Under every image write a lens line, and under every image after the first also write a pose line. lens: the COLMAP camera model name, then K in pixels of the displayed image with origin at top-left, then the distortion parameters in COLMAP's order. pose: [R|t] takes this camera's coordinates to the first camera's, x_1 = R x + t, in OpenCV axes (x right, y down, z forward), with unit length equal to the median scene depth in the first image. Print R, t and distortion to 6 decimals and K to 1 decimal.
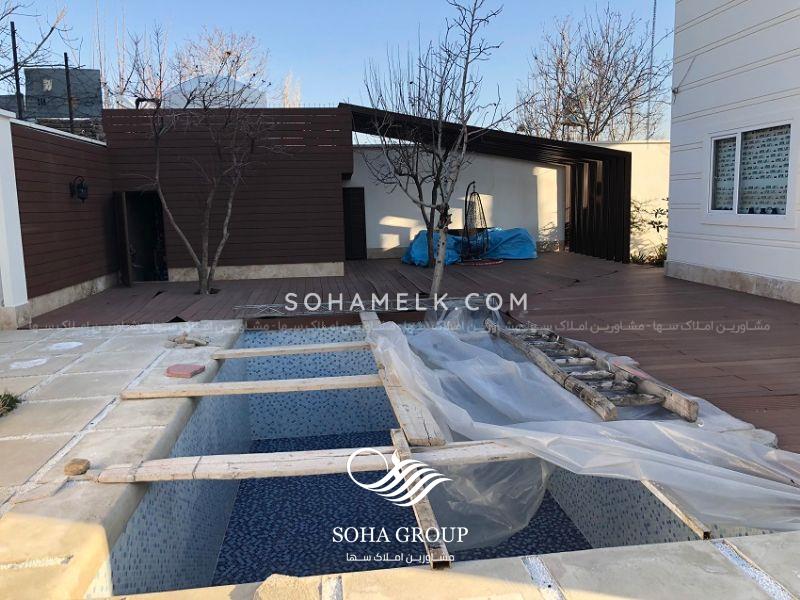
lens RADIAL K [[644.9, 0, 400.0], [0, 644.9, 300.0], [0, 0, 1]] dist [-0.003119, -0.005122]
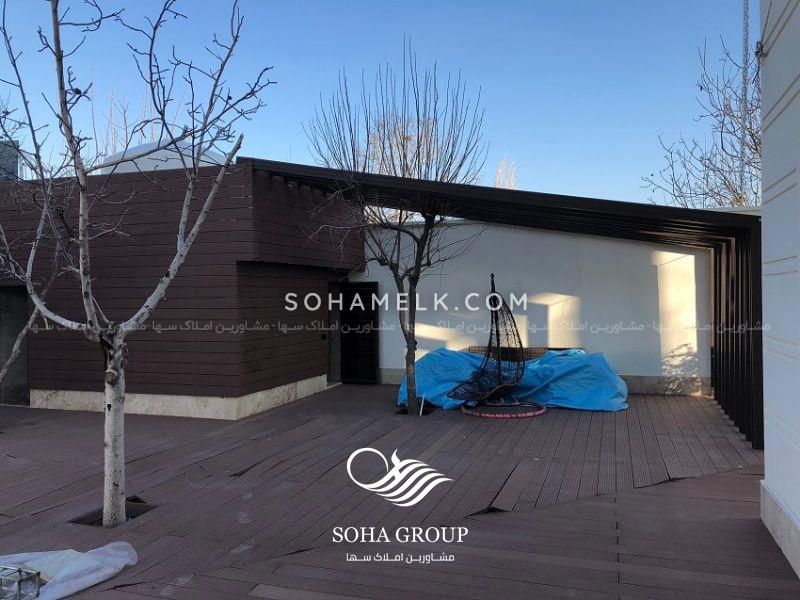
lens RADIAL K [[644.9, 0, 400.0], [0, 644.9, 300.0], [0, 0, 1]] dist [-0.003119, -0.005122]
pose [[0.898462, 0.017223, -0.438713, 0.459974], [-0.079511, 0.989091, -0.124005, -0.120858], [0.431791, 0.146296, 0.890030, 0.656437]]
